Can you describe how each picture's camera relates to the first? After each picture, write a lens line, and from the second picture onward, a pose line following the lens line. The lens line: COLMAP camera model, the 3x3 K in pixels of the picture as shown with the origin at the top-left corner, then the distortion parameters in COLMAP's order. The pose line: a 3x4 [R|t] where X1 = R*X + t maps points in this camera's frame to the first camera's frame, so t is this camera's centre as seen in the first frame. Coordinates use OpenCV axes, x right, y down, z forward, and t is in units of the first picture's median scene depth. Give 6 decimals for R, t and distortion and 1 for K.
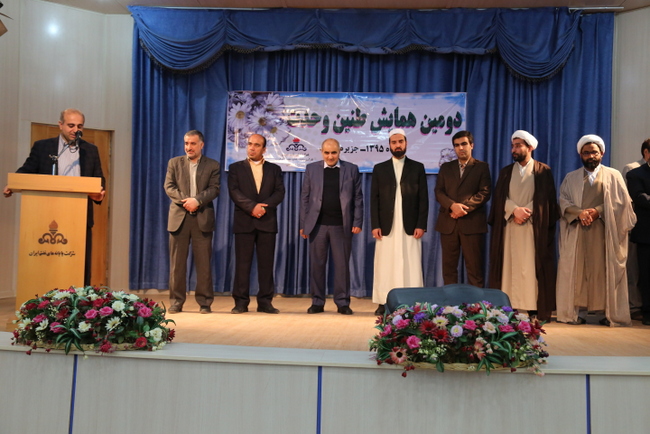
lens RADIAL K [[806.9, 0, 325.0], [0, 806.9, 217.0], [0, 0, 1]] dist [0.182413, -0.005591]
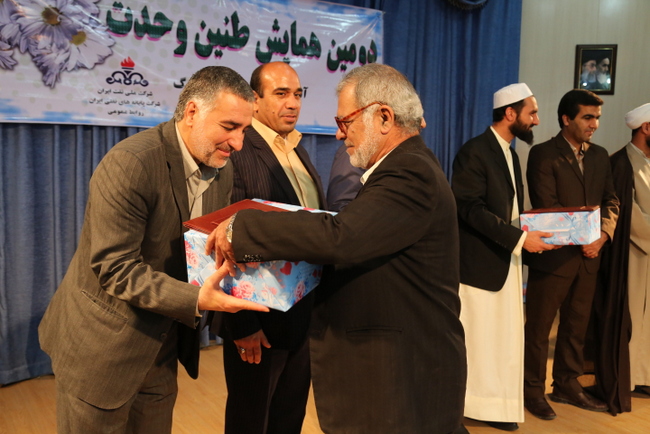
lens RADIAL K [[654.0, 0, 325.0], [0, 654.0, 217.0], [0, 0, 1]] dist [-0.002840, 0.128449]
pose [[0.788347, -0.064397, 0.611851, -0.197167], [-0.031444, 0.988990, 0.144605, -0.063594], [-0.614426, -0.133238, 0.777643, 0.594293]]
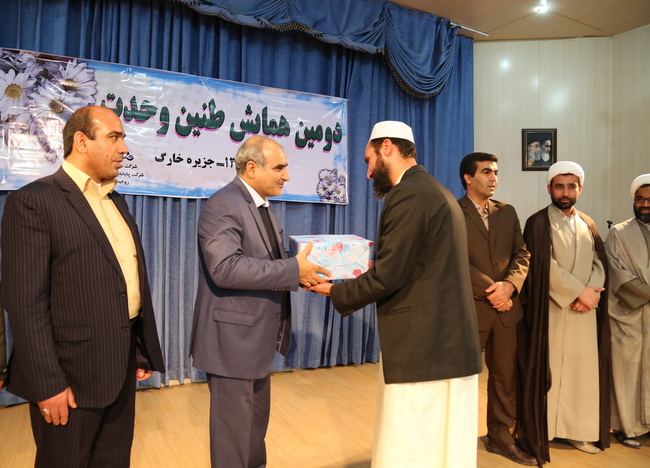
lens RADIAL K [[495.5, 0, 296.5], [0, 495.5, 233.4], [0, 0, 1]] dist [-0.122571, 0.086482]
pose [[0.860304, -0.008894, 0.509703, -0.107060], [-0.026018, 0.997779, 0.061325, -0.052424], [-0.509116, -0.066019, 0.858162, 0.613440]]
